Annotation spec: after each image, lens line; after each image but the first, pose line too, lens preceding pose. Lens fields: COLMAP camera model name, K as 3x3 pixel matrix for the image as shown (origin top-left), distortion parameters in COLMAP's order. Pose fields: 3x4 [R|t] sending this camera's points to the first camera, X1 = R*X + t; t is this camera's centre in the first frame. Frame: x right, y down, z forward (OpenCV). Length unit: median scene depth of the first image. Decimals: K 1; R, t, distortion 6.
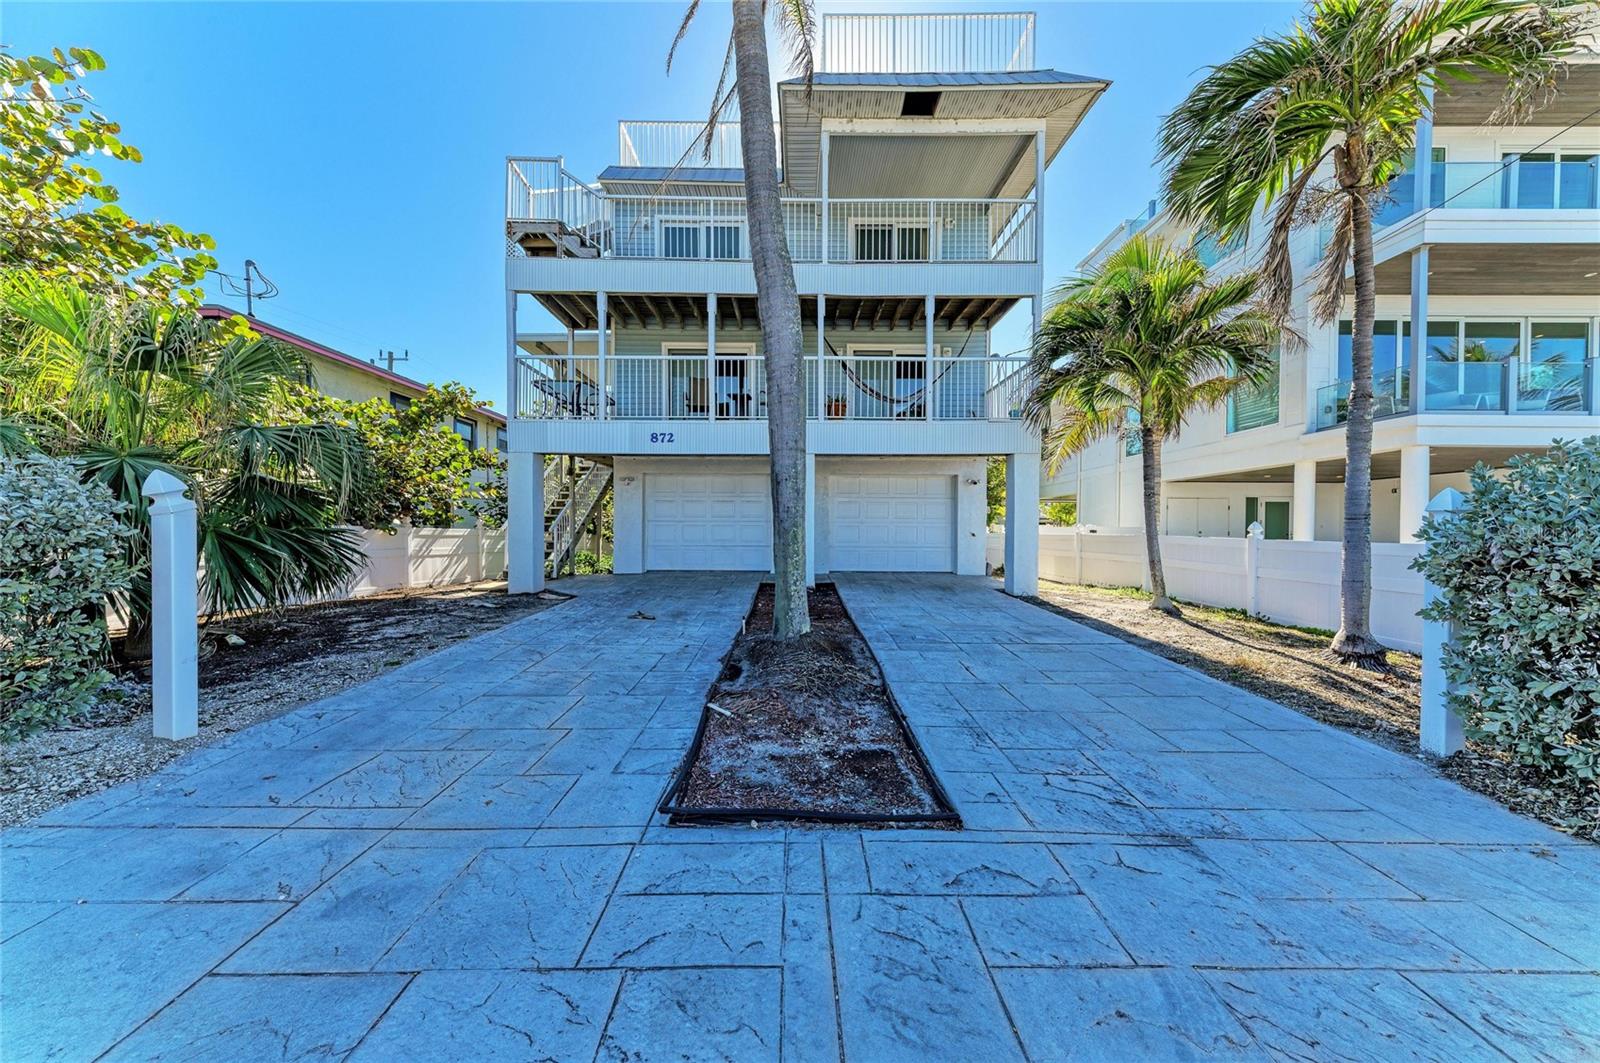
lens RADIAL K [[551.5, 0, 799.5], [0, 551.5, 527.9], [0, 0, 1]] dist [0.010657, -0.001250]
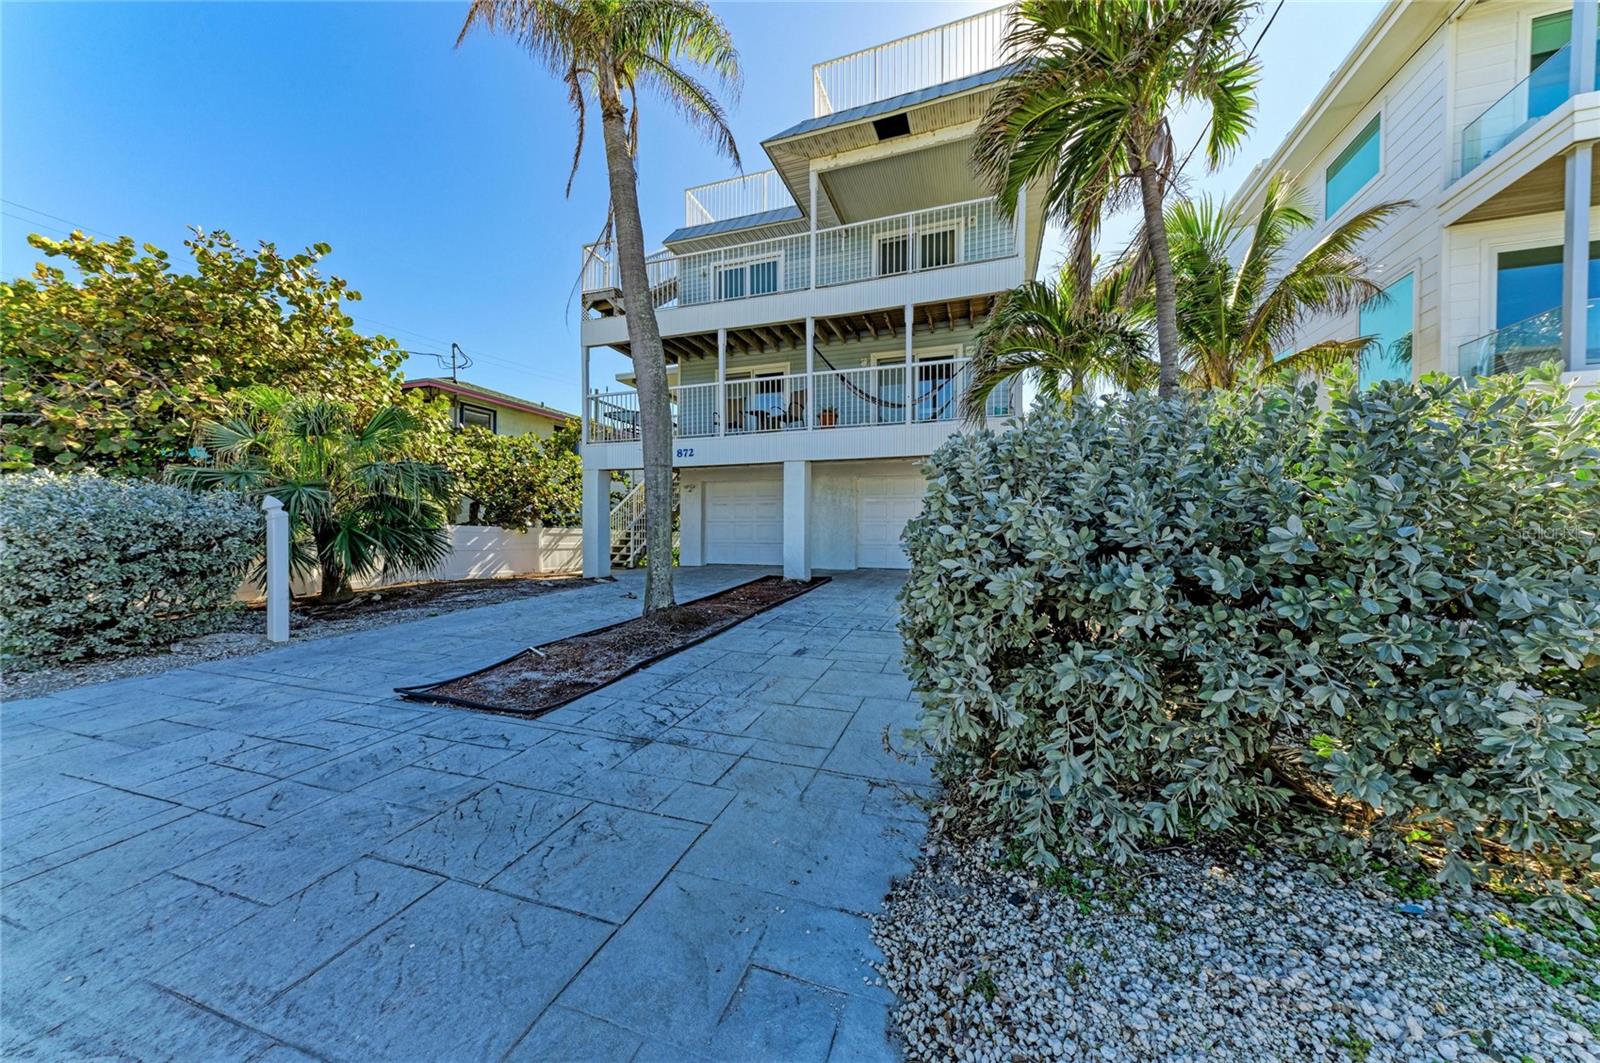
lens RADIAL K [[551.5, 0, 808.6], [0, 551.5, 527.6], [0, 0, 1]] dist [0.010657, -0.001250]
pose [[0.942630, -0.004325, -0.333812, 0.409948], [0.003244, 0.999988, -0.003796, 0.005631], [0.333824, 0.002495, 0.942632, -0.050758]]
